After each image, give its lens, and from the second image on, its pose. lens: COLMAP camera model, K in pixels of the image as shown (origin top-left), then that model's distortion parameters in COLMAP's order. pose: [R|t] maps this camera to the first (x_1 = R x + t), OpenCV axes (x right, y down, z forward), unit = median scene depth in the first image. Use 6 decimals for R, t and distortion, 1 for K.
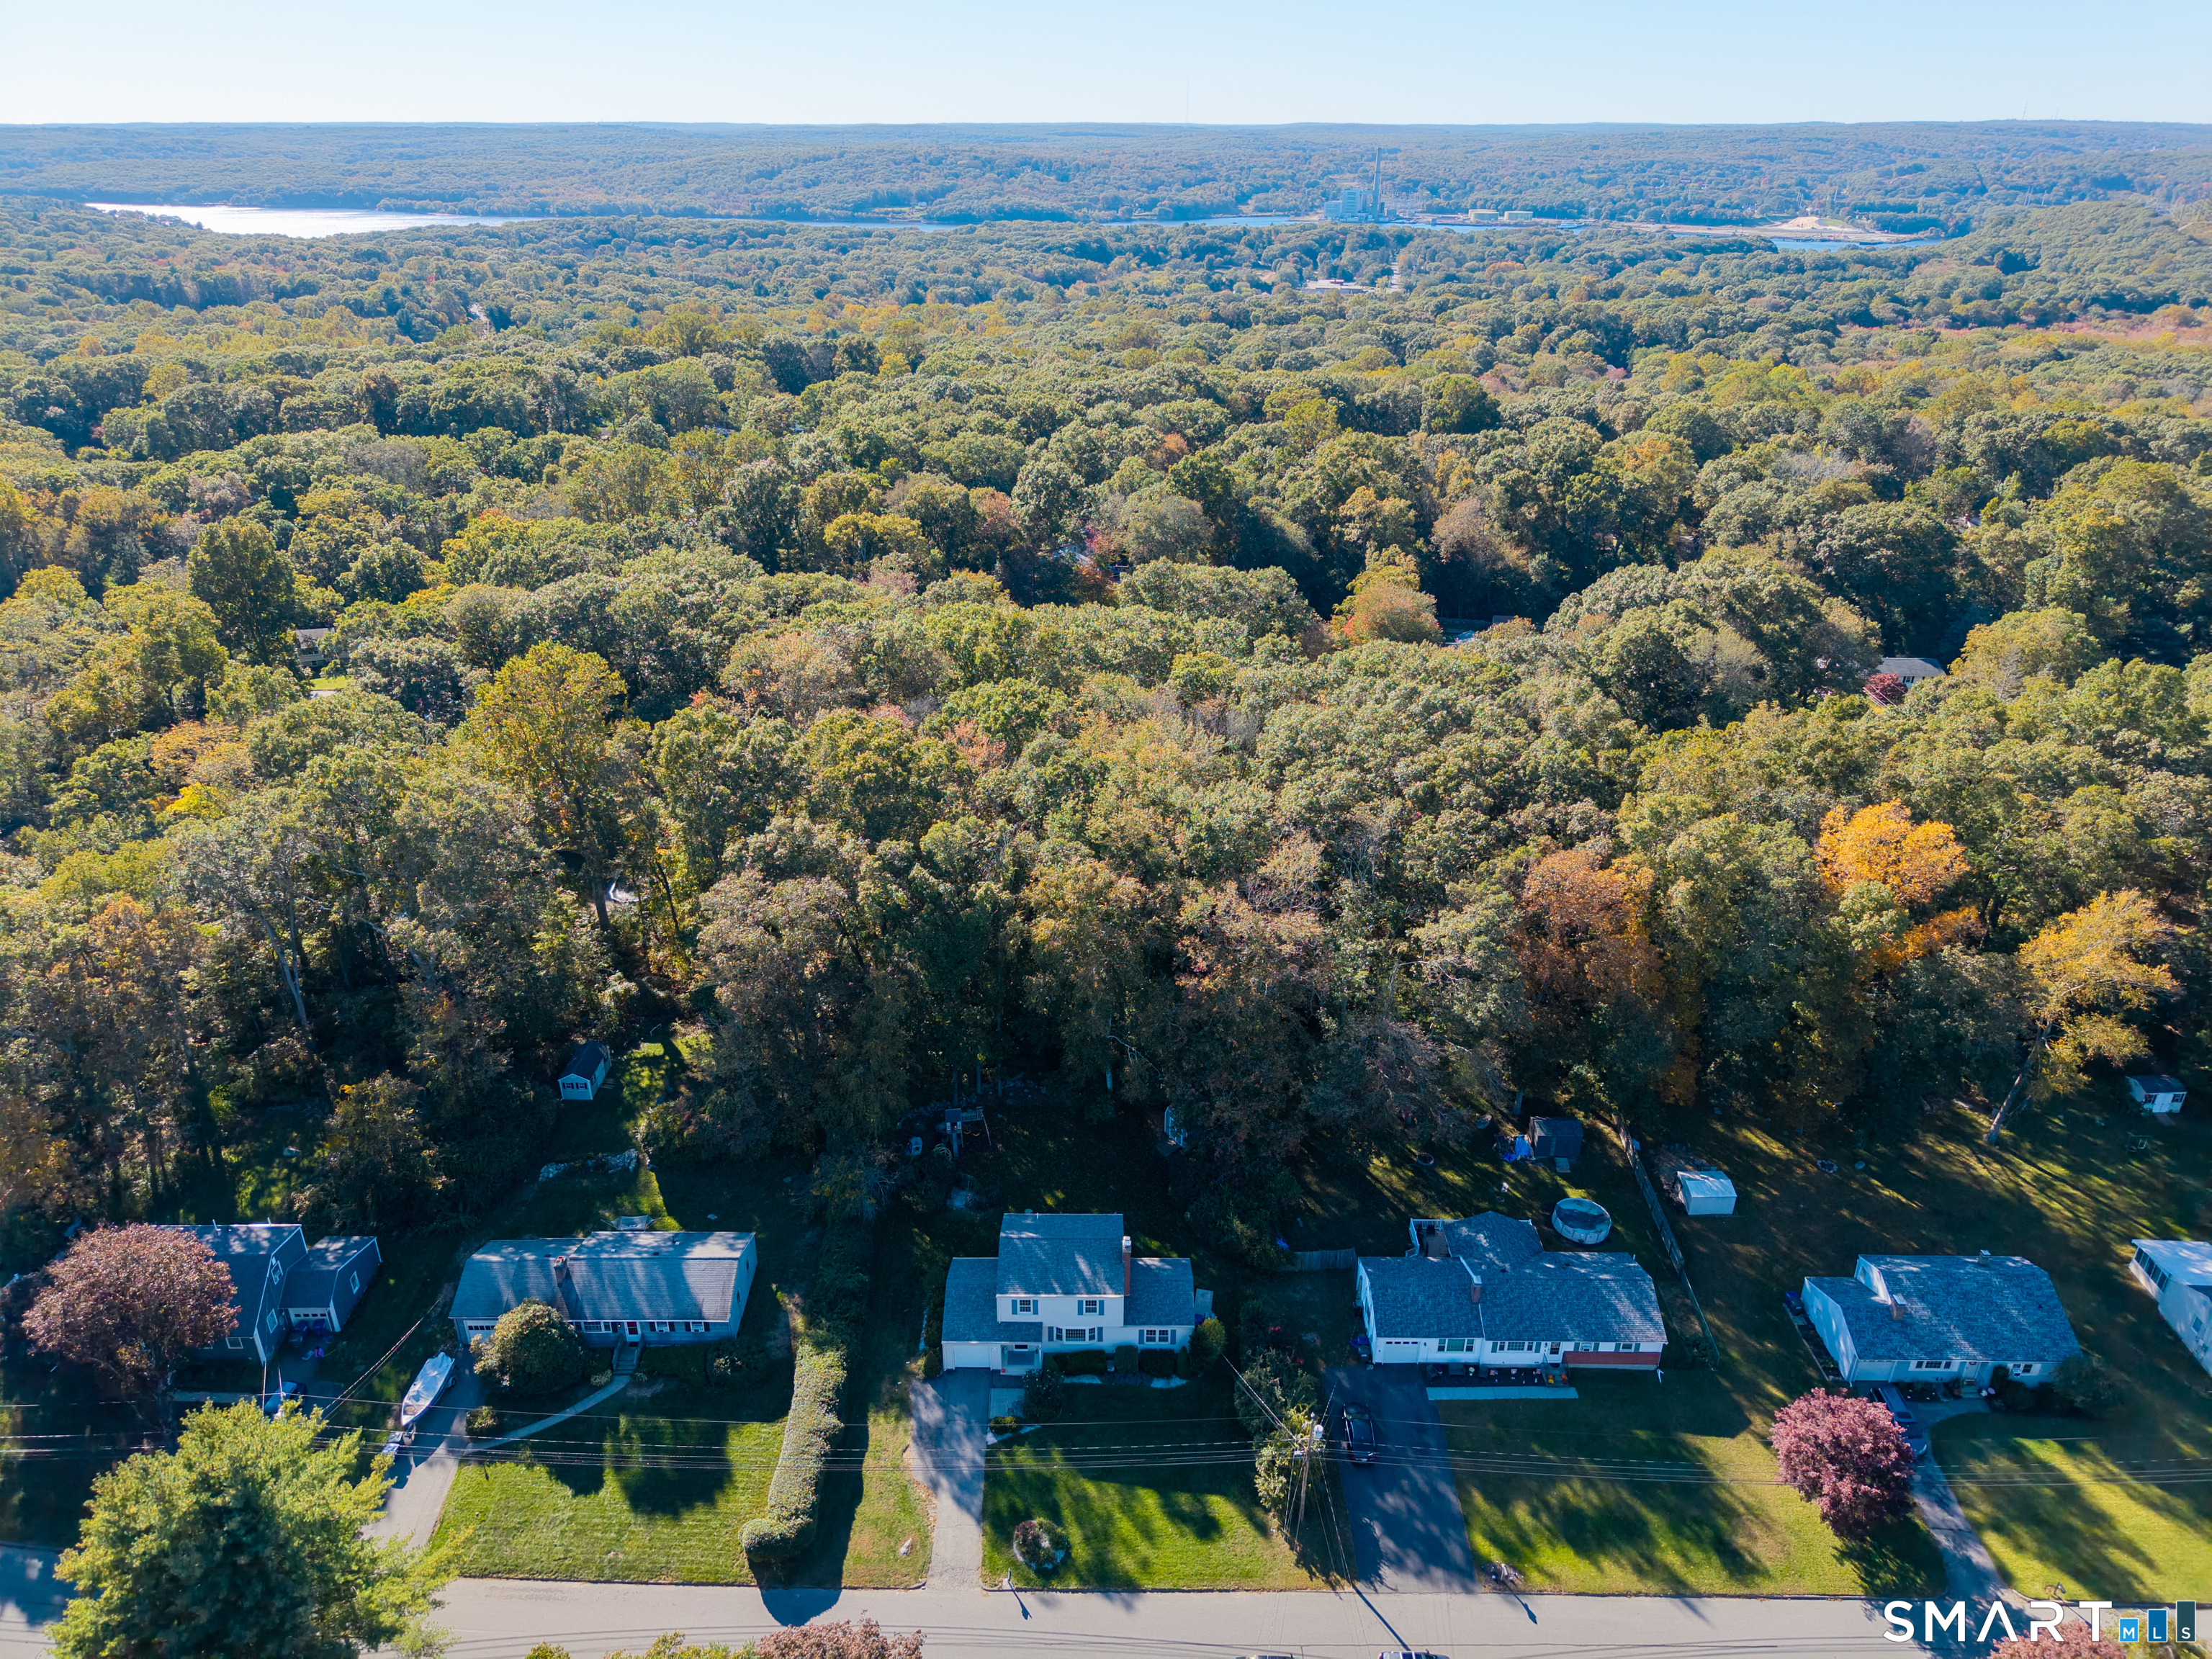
lens RADIAL K [[1543.0, 0, 1106.0], [0, 1543.0, 829.5], [0, 0, 1]] dist [-0.000044, -0.001597]
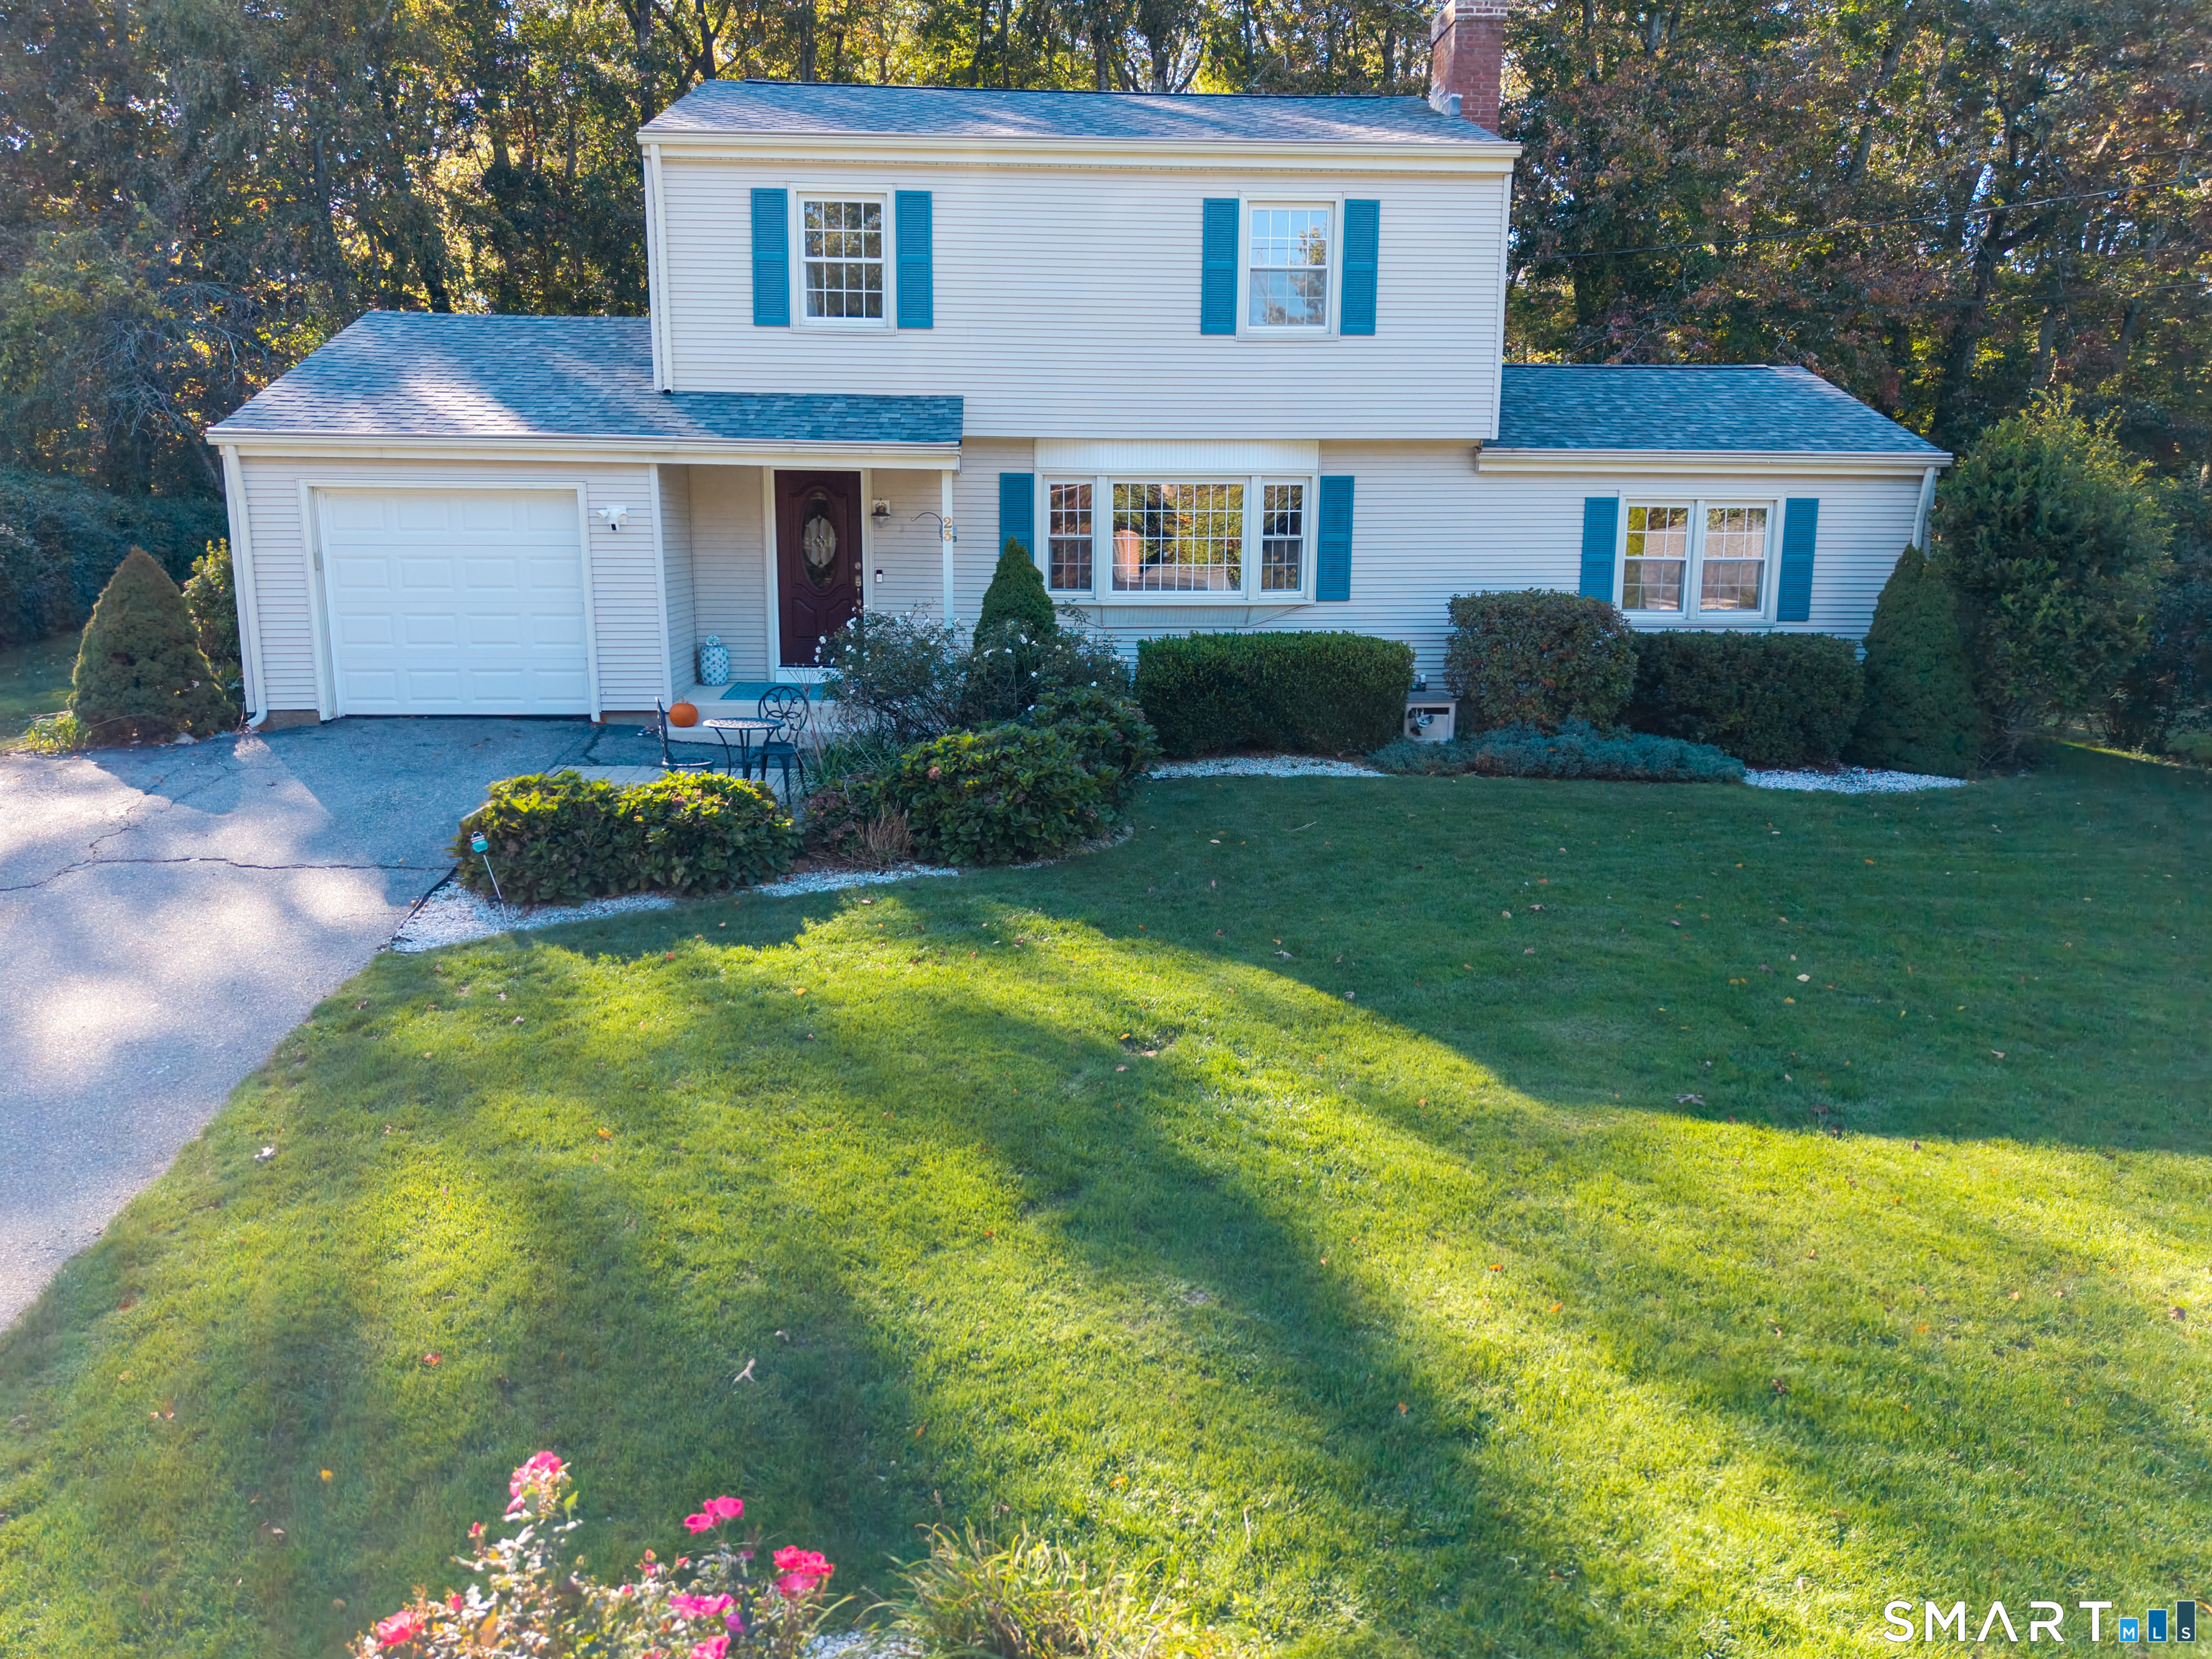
lens RADIAL K [[1536.3, 0, 1060.9], [0, 1536.3, 828.5], [0, 0, 1]] dist [-0.005717, -0.001066]
pose [[0.998746, -0.008456, 0.049353, -0.039313], [0.022369, 0.957168, -0.288666, 0.402706], [-0.044798, 0.289408, 0.956157, 0.871957]]
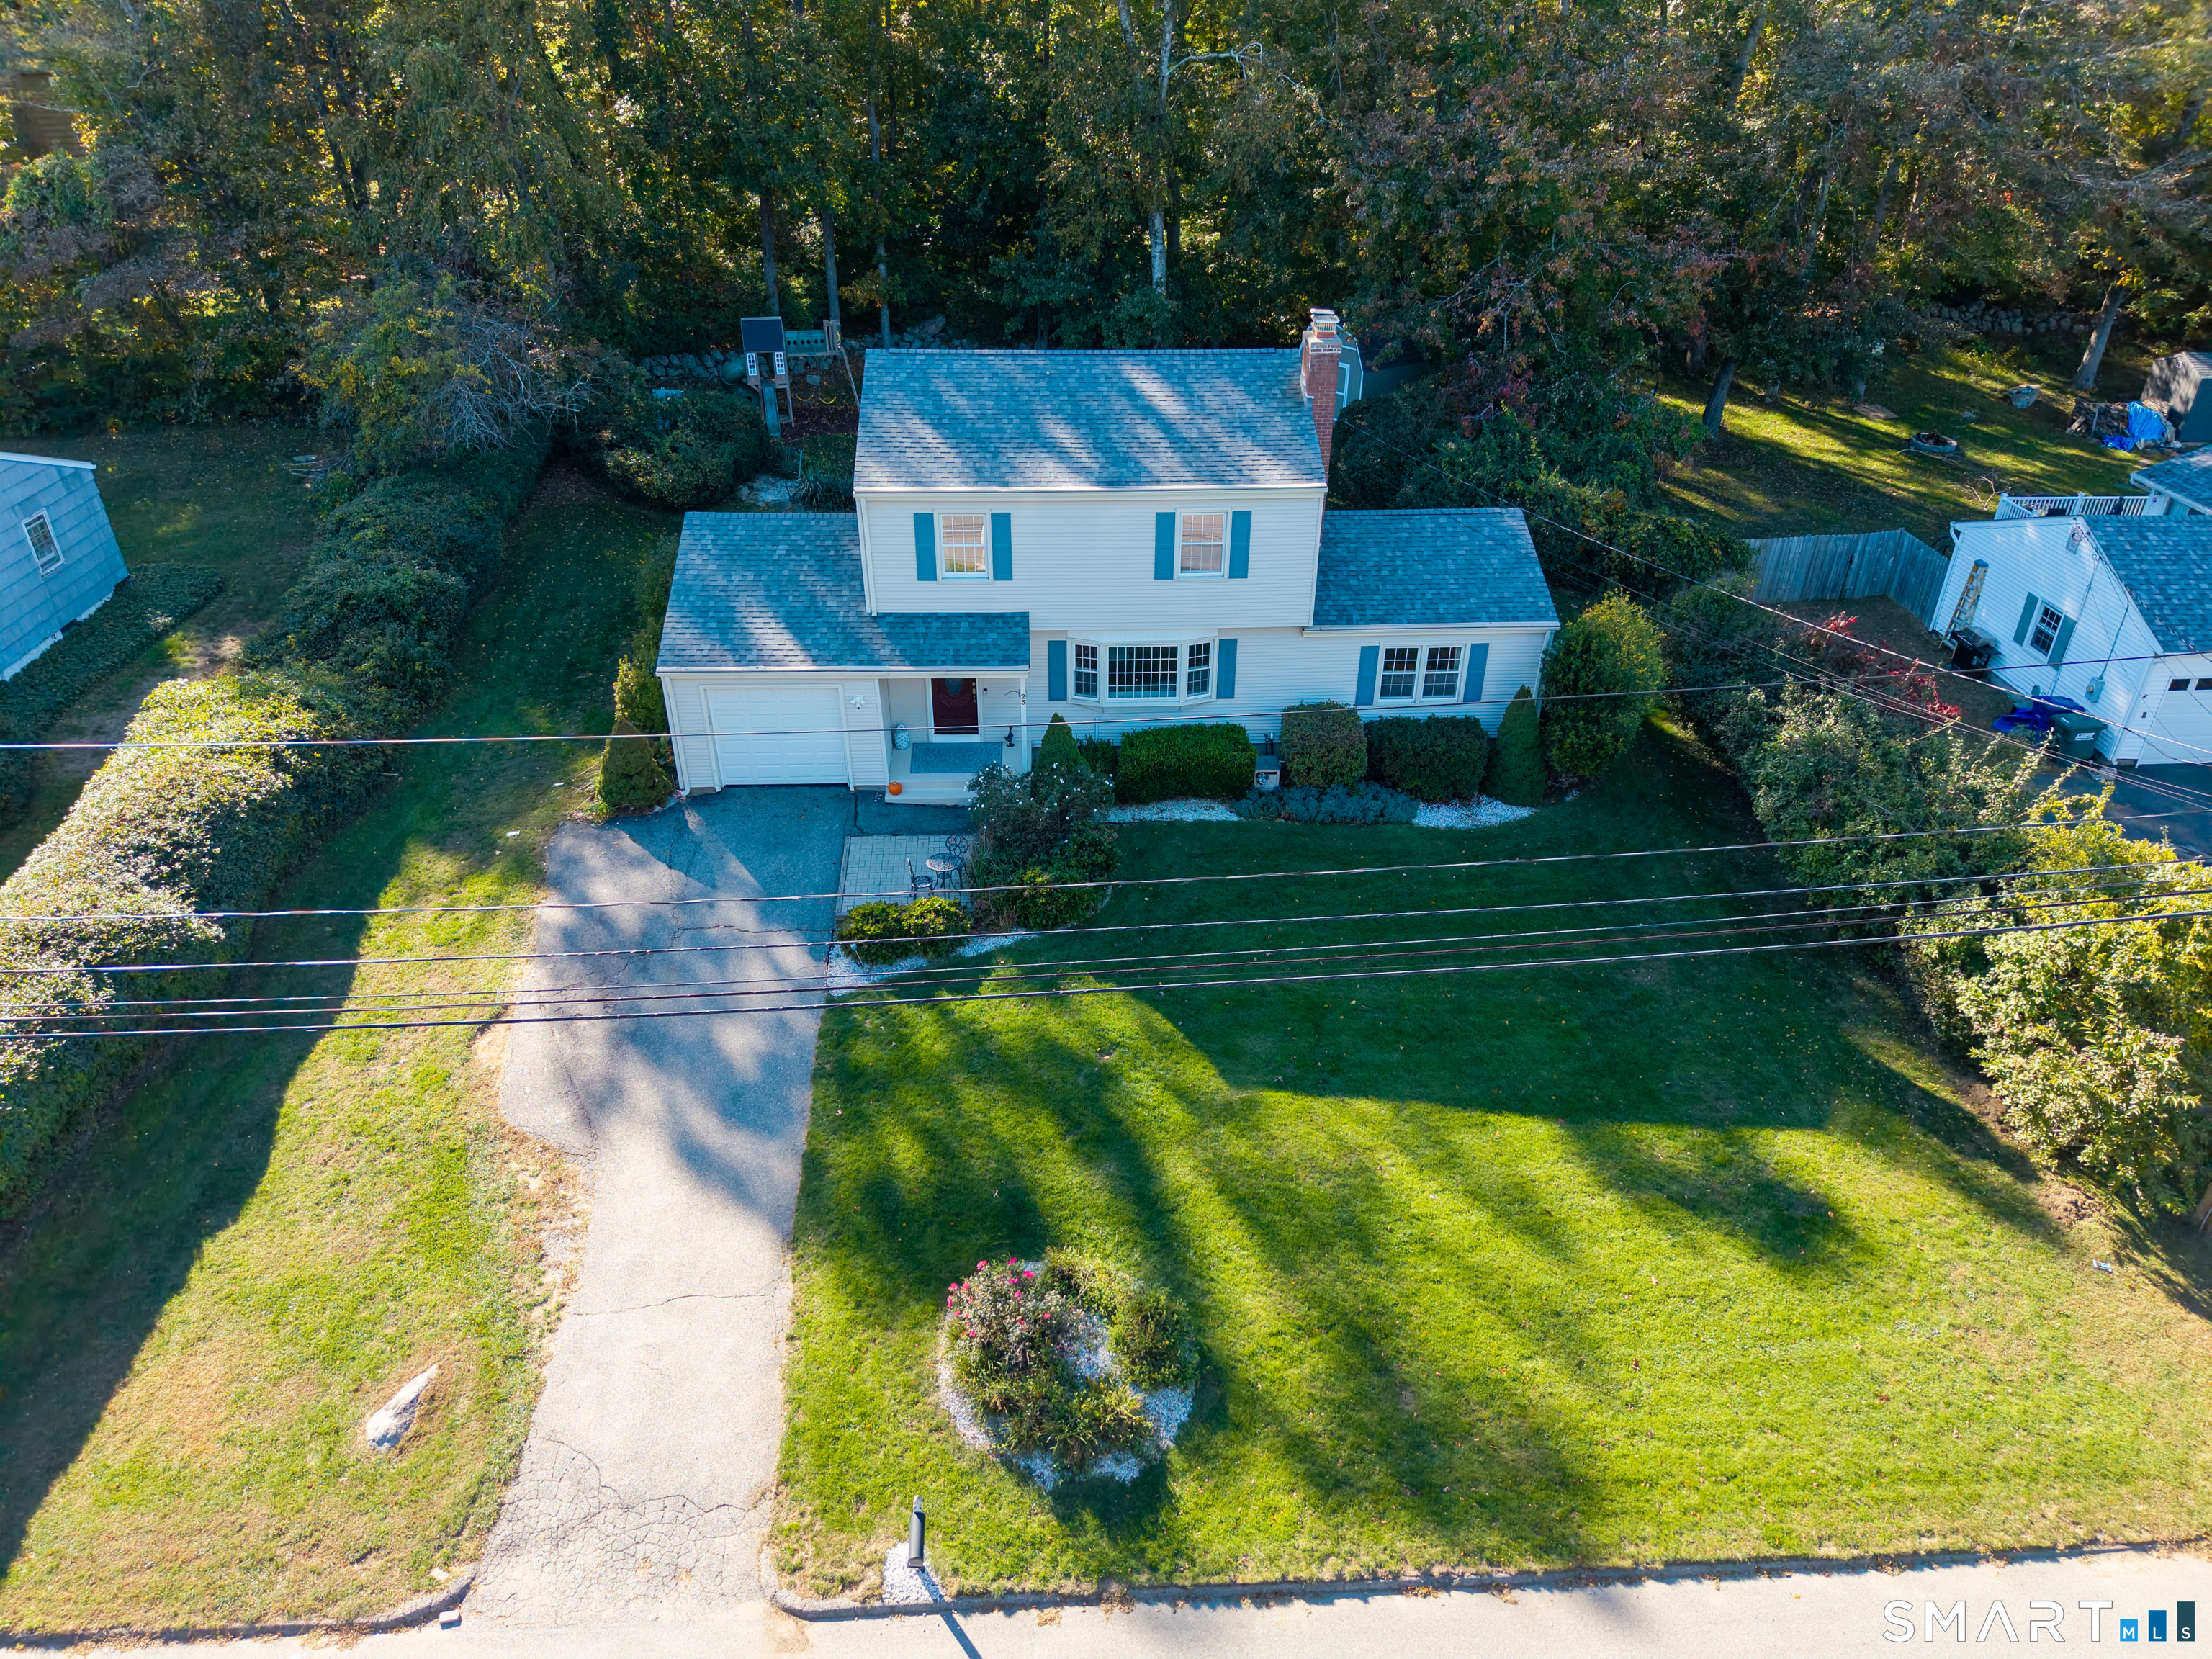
lens RADIAL K [[1524.8, 0, 1106.0], [0, 1524.8, 829.5], [0, 0, 1]] dist [0.033745, -0.000594]
pose [[0.998602, -0.027249, 0.045296, -0.040718], [0.023935, 0.997105, 0.072166, 0.339646], [-0.047132, -0.070981, 0.996364, 0.720184]]
